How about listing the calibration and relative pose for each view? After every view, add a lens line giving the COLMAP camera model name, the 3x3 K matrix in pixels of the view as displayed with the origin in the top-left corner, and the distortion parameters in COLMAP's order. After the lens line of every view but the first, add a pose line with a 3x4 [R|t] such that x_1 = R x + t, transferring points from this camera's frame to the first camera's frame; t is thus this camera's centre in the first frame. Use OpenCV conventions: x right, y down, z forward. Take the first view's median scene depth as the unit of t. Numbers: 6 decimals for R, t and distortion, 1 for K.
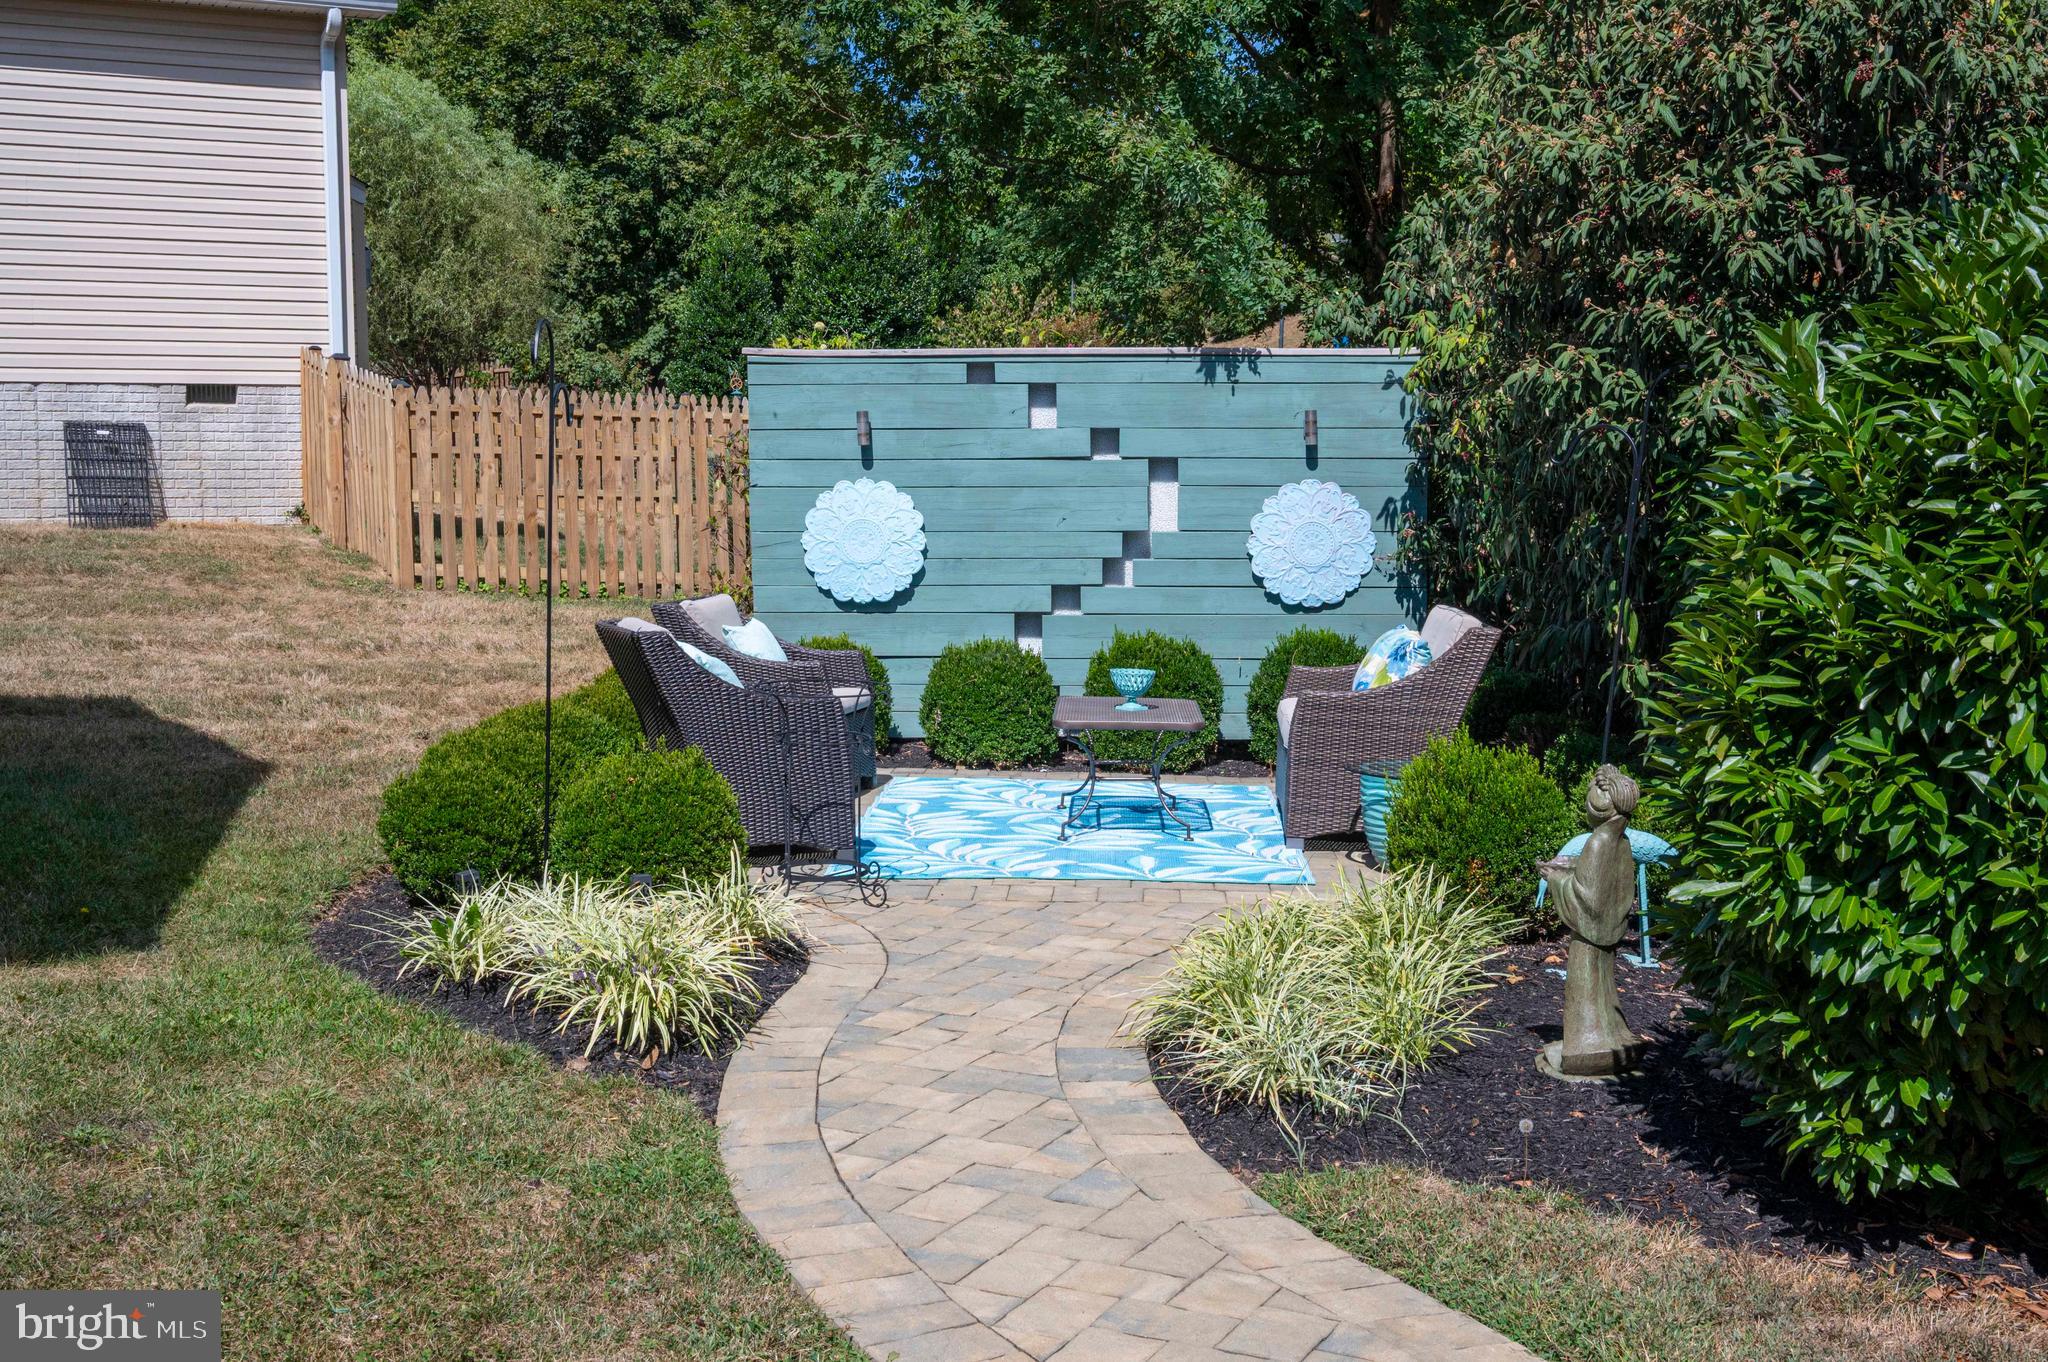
lens RADIAL K [[2336.3, 0, 1030.8], [0, 2336.3, 680.5], [0, 0, 1]] dist [-0.021624, 0.000000]
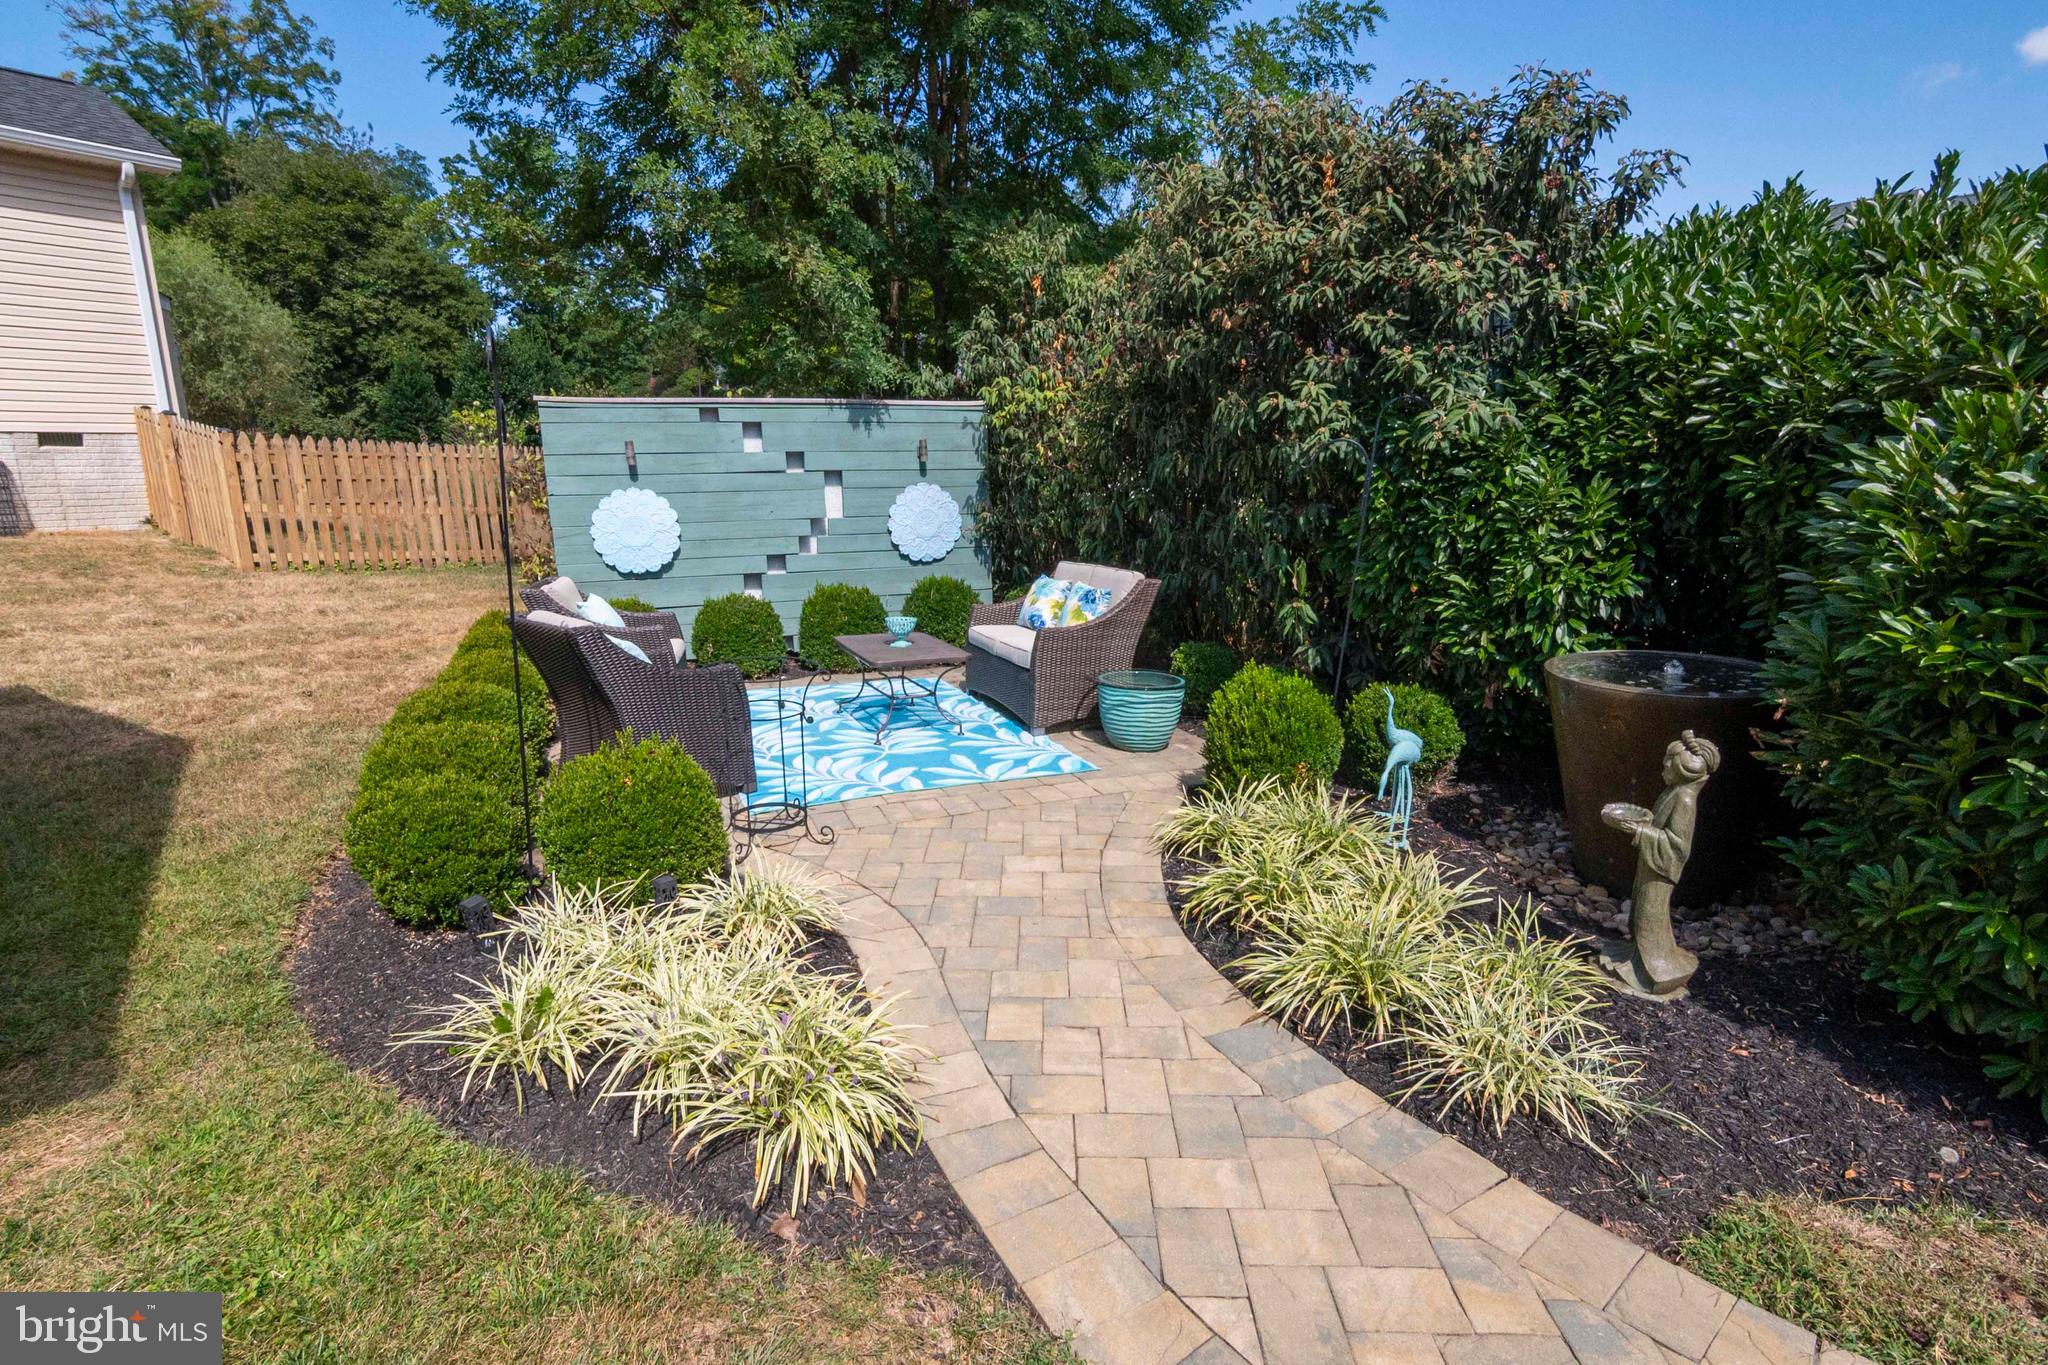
lens RADIAL K [[1008.2, 0, 1016.6], [0, 1008.2, 686.3], [0, 0, 1]] dist [-0.036413, 0.009942]
pose [[0.911687, -0.096887, 0.399299, -0.114067], [0.050541, 0.990865, 0.125030, -0.029309], [-0.407765, -0.093807, 0.908256, 0.315862]]
